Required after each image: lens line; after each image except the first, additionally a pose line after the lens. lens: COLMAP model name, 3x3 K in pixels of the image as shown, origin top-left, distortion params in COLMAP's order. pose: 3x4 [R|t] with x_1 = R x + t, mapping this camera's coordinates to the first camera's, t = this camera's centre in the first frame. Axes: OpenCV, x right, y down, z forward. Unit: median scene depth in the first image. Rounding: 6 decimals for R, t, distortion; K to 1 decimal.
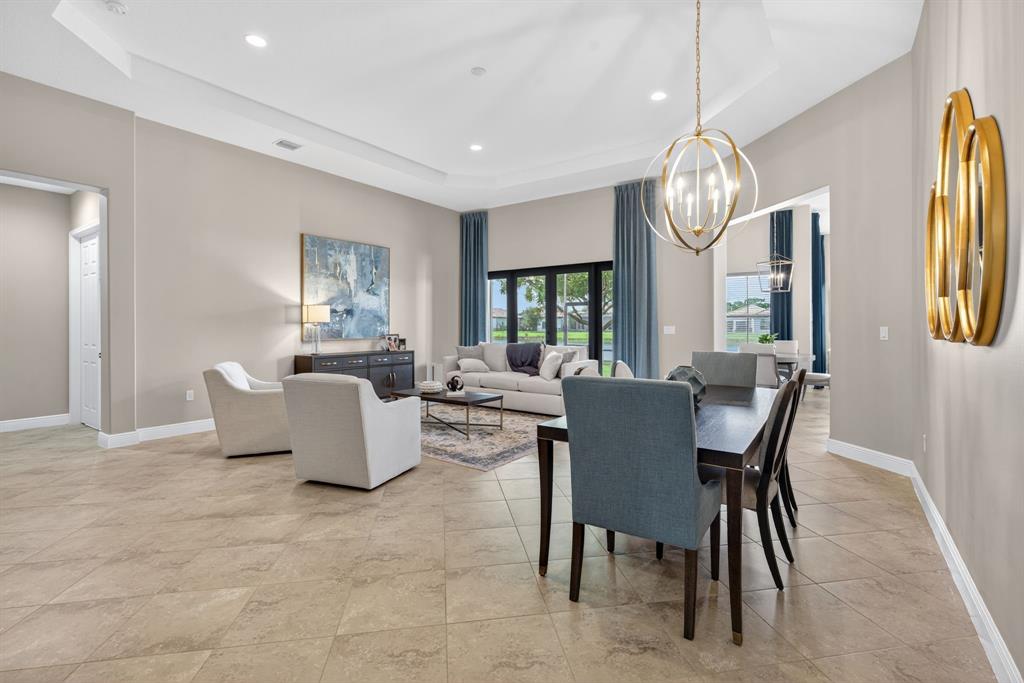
lens RADIAL K [[457.2, 0, 520.6], [0, 457.2, 328.6], [0, 0, 1]] dist [0.001314, 0.000959]
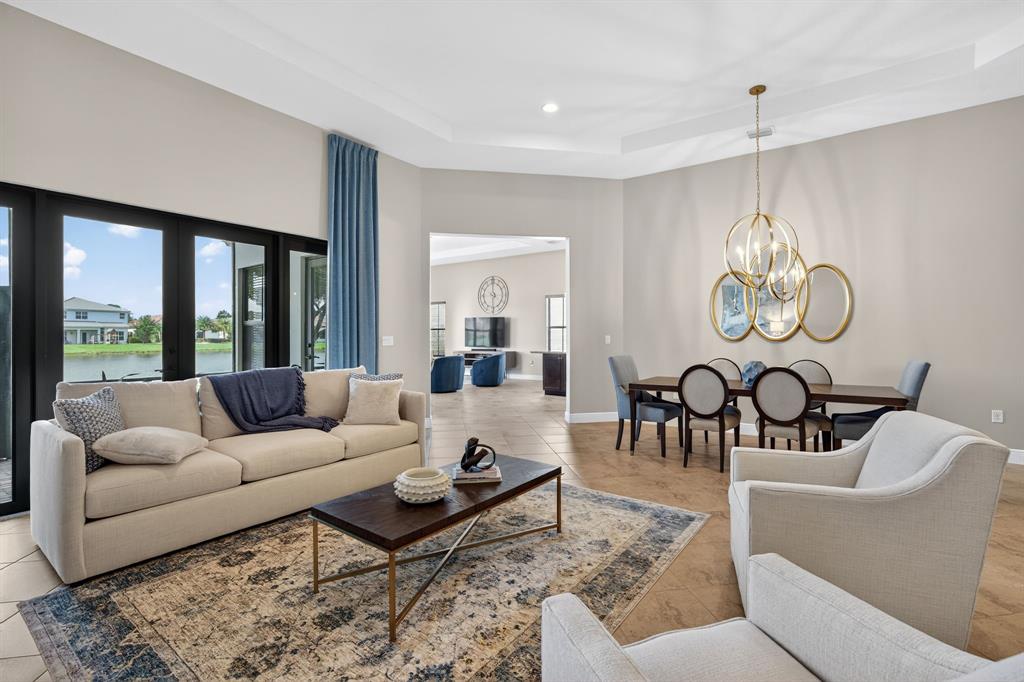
lens RADIAL K [[457.2, 0, 520.6], [0, 457.2, 328.1], [0, 0, 1]] dist [0.001314, 0.000959]
pose [[0.016236, 0.016123, 0.999738, -0.476182], [0.008869, 0.999828, -0.016268, -0.004158], [-0.999829, 0.009131, 0.016090, 0.706260]]
